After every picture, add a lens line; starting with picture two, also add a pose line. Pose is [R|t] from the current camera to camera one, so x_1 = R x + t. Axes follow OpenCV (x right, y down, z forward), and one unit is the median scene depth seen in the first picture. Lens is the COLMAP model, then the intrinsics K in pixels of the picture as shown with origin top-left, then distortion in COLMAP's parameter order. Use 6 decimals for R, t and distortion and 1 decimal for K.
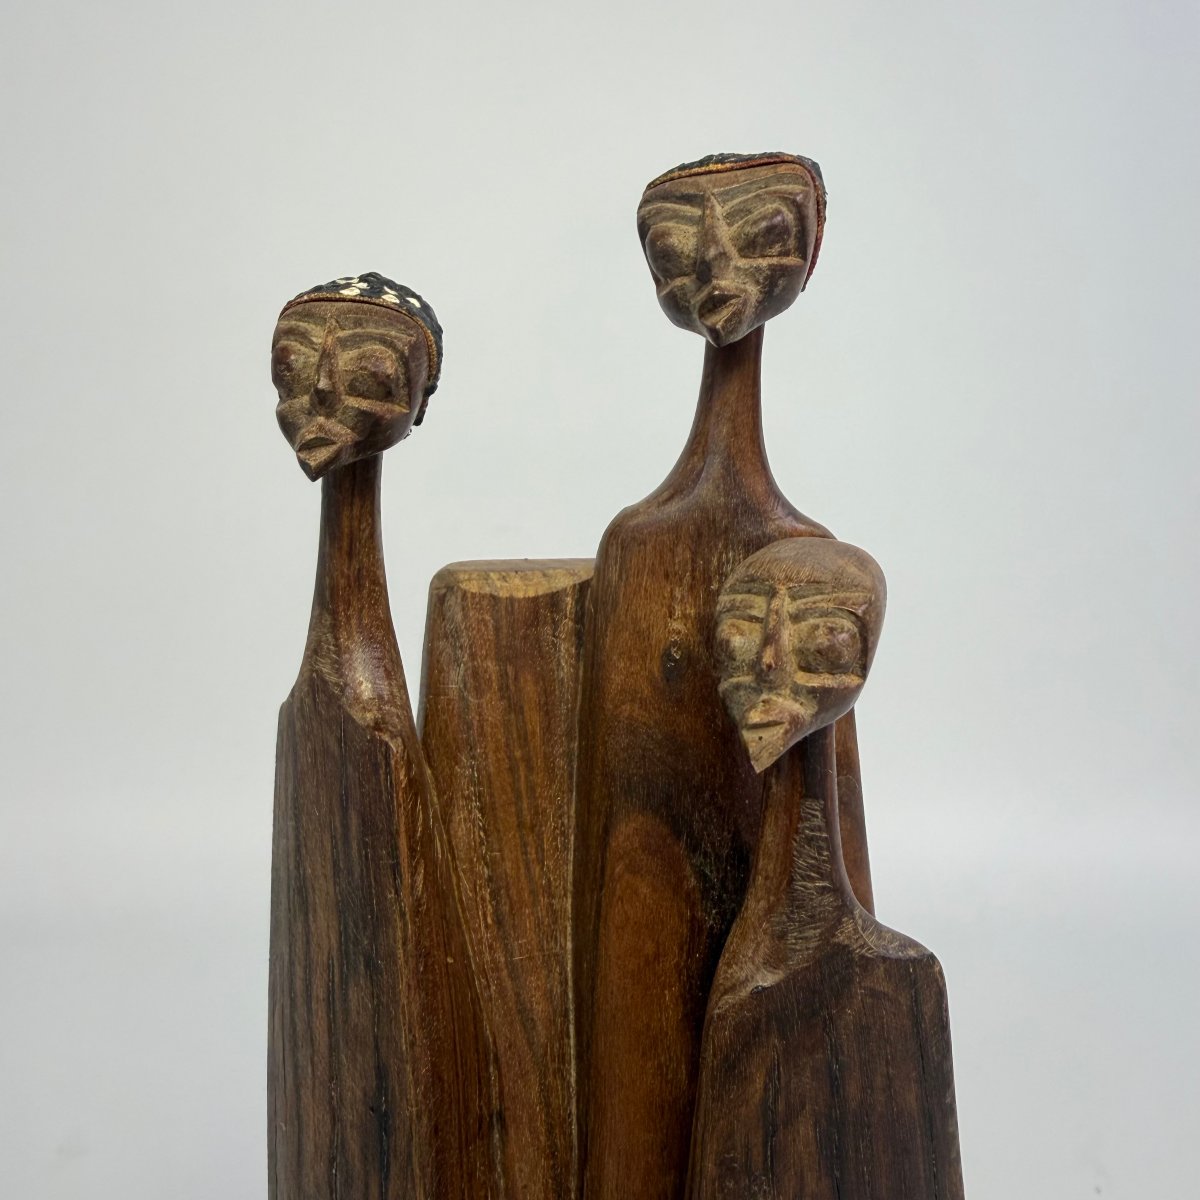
lens RADIAL K [[1152.8, 0, 600.2], [0, 1152.8, 518.1], [0, 0, 1]] dist [0.010670, 0.000000]
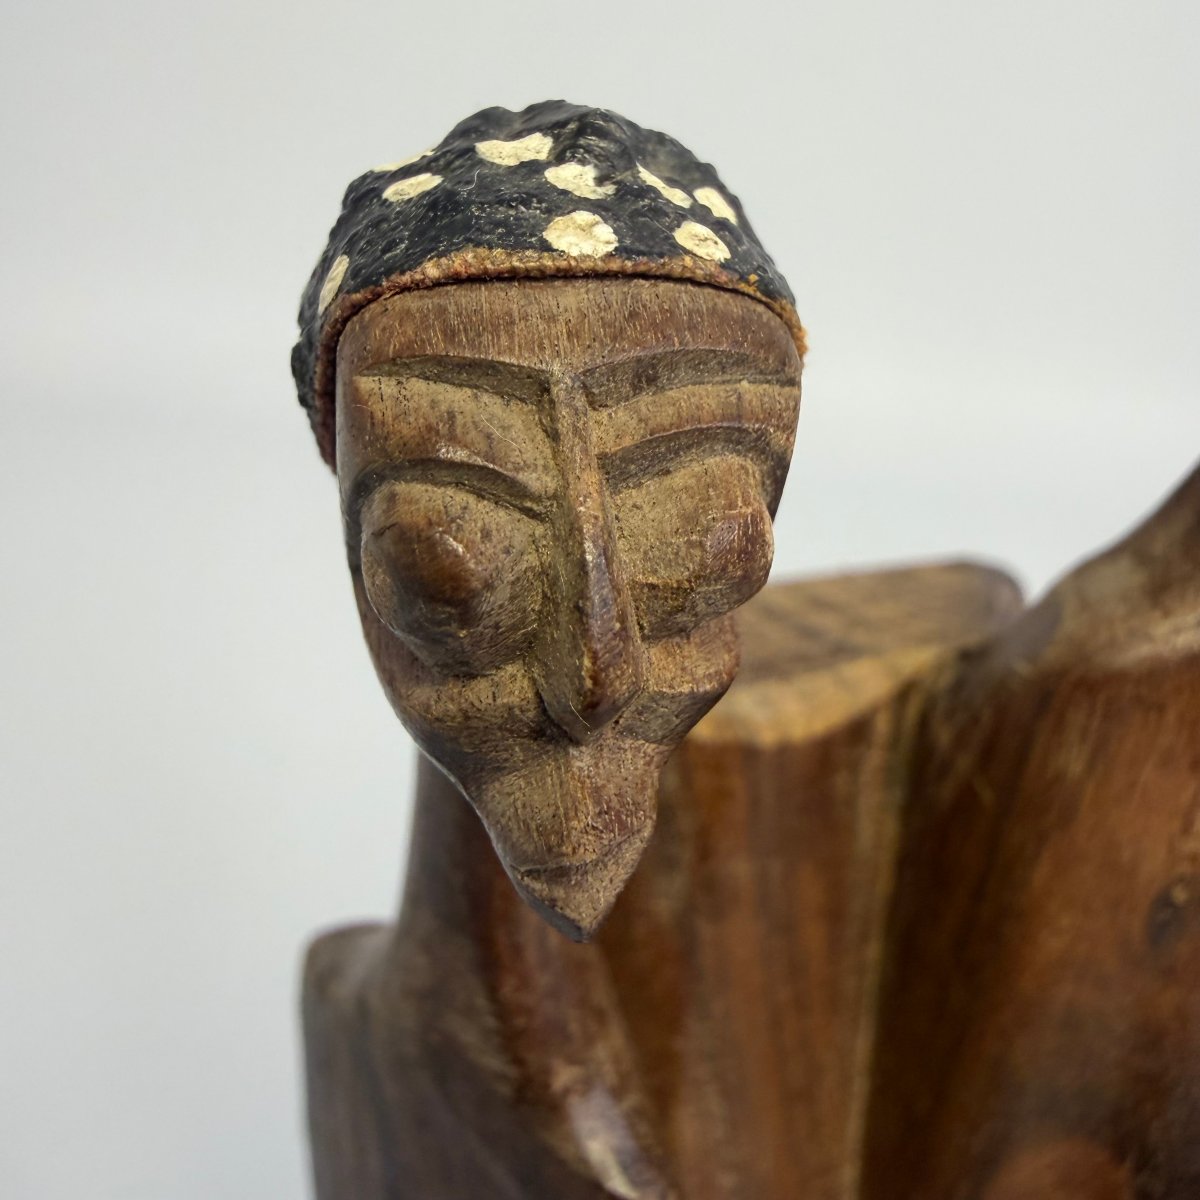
lens RADIAL K [[1196.3, 0, 611.1], [0, 1196.3, 561.4], [0, 0, 1]] dist [0.039683, 0.000000]
pose [[0.978339, -0.094189, 0.184341, -0.252201], [0.007735, 0.906503, 0.422129, -0.230191], [-0.206865, -0.411560, 0.887595, 0.653658]]
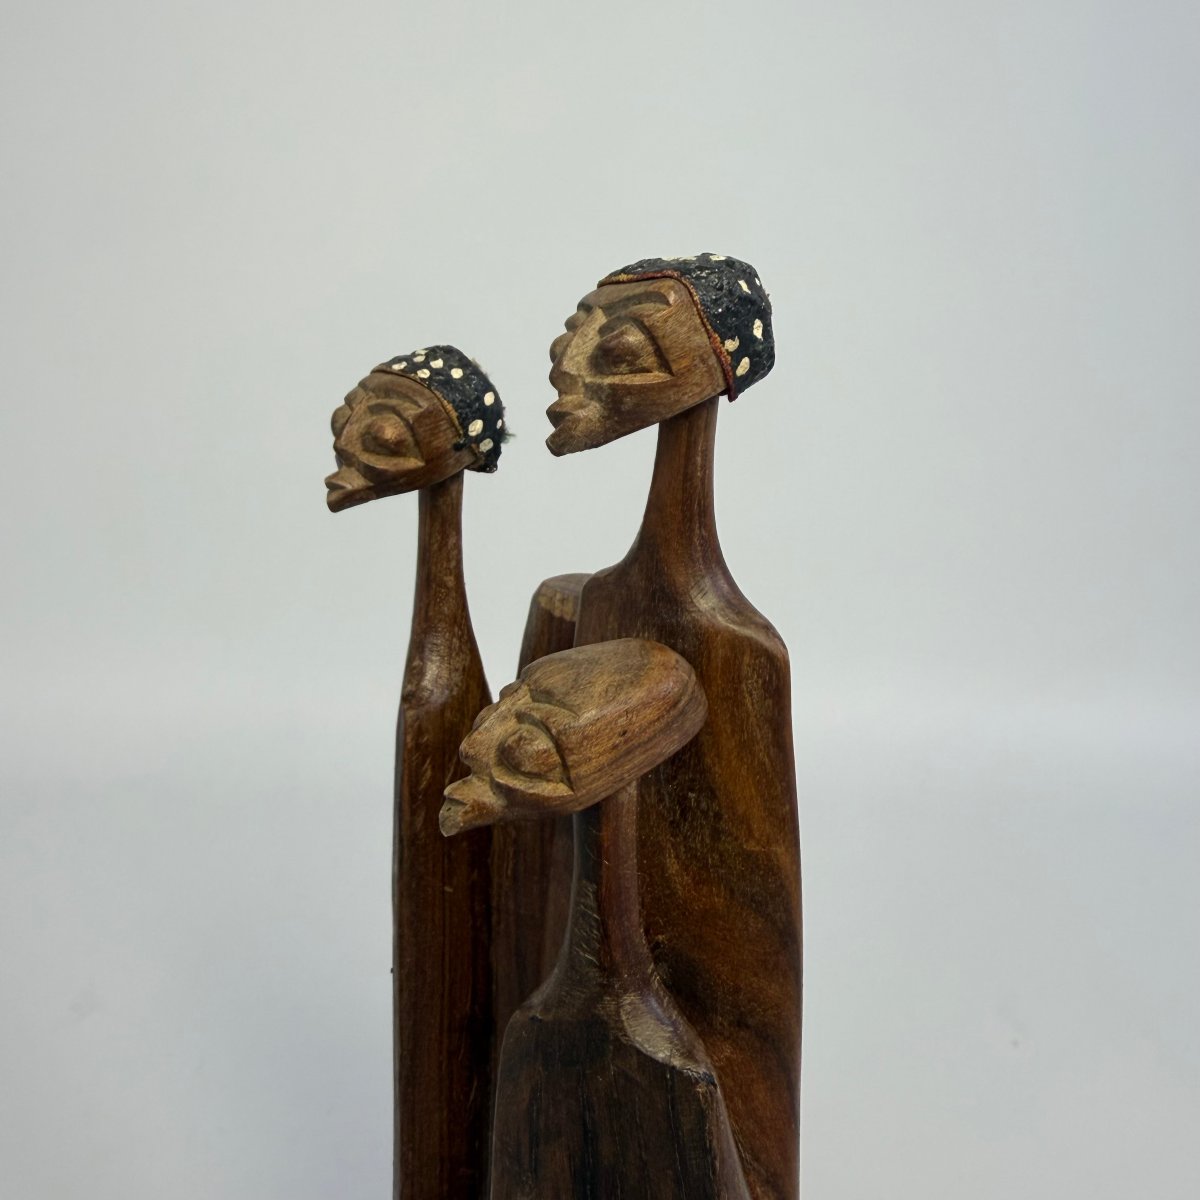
lens RADIAL K [[1152.8, 0, 596.2], [0, 1152.8, 478.3], [0, 0, 1]] dist [0.010670, 0.000000]
pose [[0.709883, 0.157972, -0.686375, 0.783675], [-0.097085, 0.987167, 0.126790, -0.239809], [0.697596, -0.023369, 0.716110, 0.213297]]
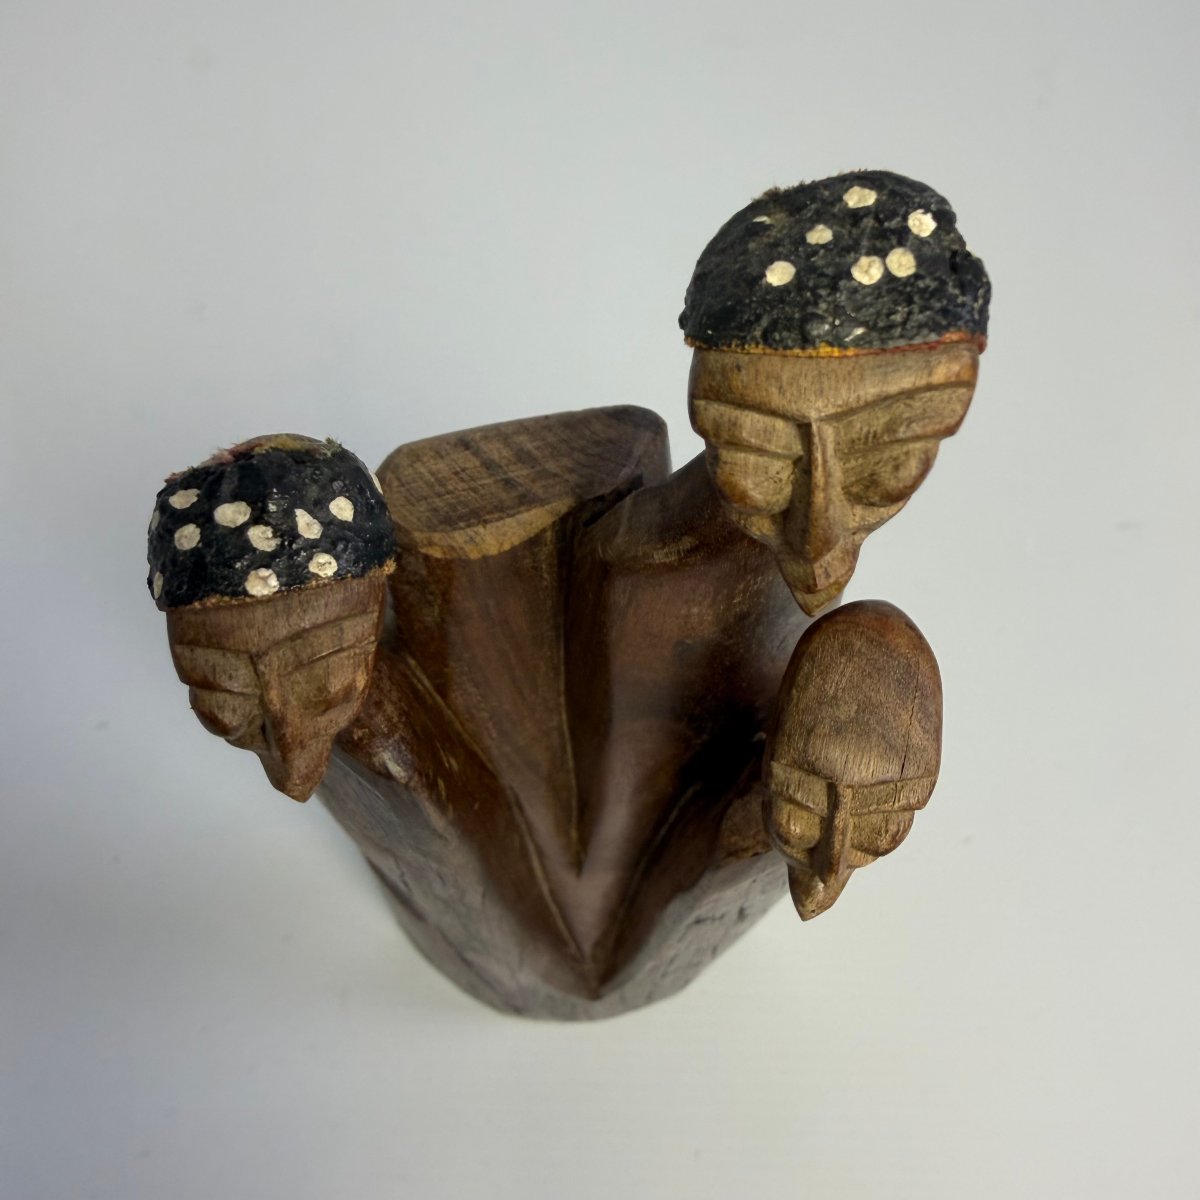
lens RADIAL K [[1152.8, 0, 590.0], [0, 1152.8, 543.4], [0, 0, 1]] dist [0.010670, 0.000000]
pose [[0.981787, -0.163910, 0.096063, -0.087419], [0.006040, 0.532308, 0.846530, -0.701873], [-0.189890, -0.830531, 0.523603, 0.600403]]
